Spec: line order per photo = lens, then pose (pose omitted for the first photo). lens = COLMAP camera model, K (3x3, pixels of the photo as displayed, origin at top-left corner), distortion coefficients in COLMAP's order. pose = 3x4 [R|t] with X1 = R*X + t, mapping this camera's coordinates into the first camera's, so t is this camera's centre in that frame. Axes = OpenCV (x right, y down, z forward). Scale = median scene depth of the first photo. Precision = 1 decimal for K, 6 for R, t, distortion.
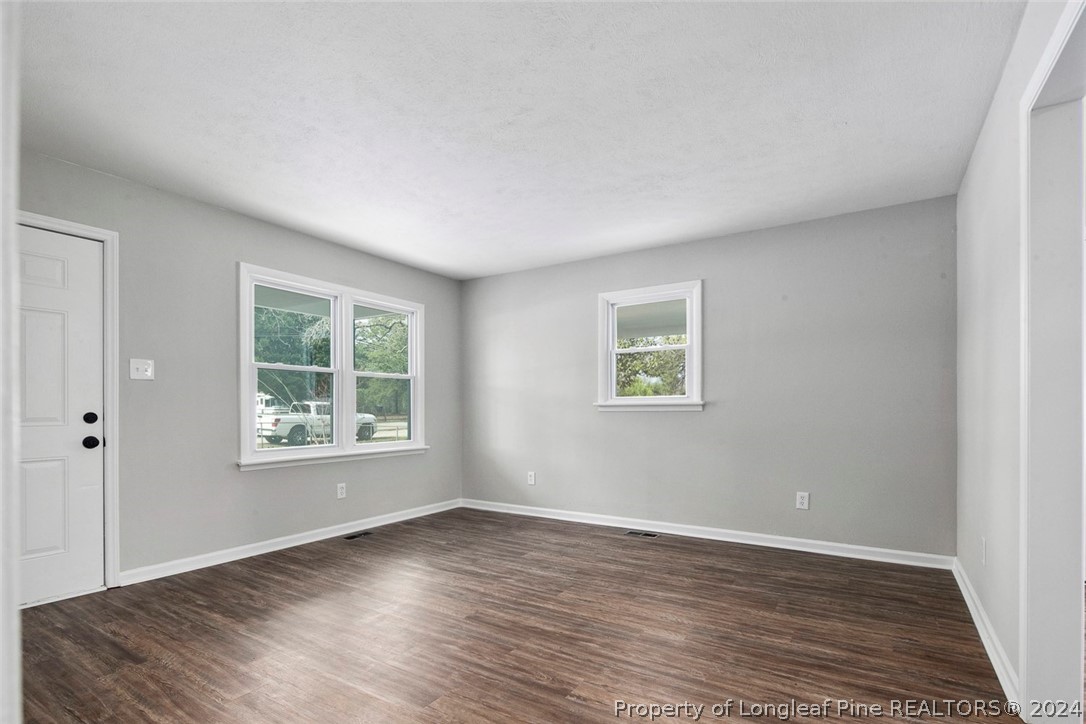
lens RADIAL K [[526.2, 0, 543.4], [0, 526.2, 405.9], [0, 0, 1]] dist [0.001471, -0.000895]
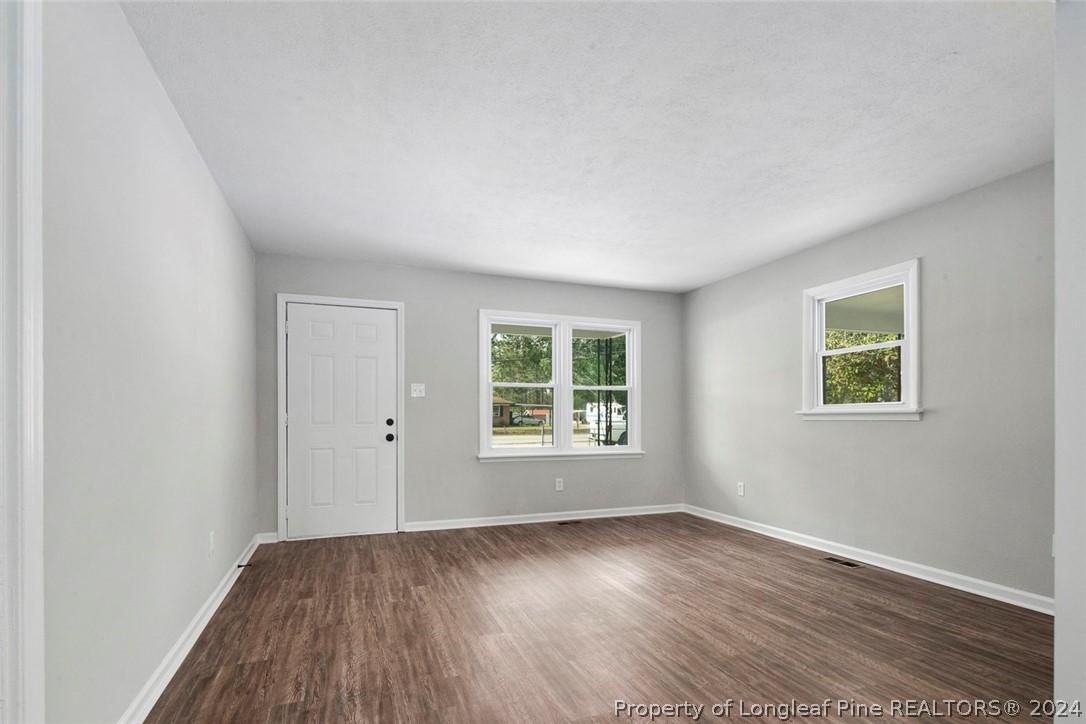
lens RADIAL K [[525.5, 0, 542.7], [0, 525.5, 416.8], [0, 0, 1]] dist [0.001060, -0.000172]
pose [[0.800063, 0.002583, -0.599911, 0.324009], [0.000686, 0.999986, 0.005220, -0.001220], [0.599916, -0.004588, 0.800050, 0.009075]]
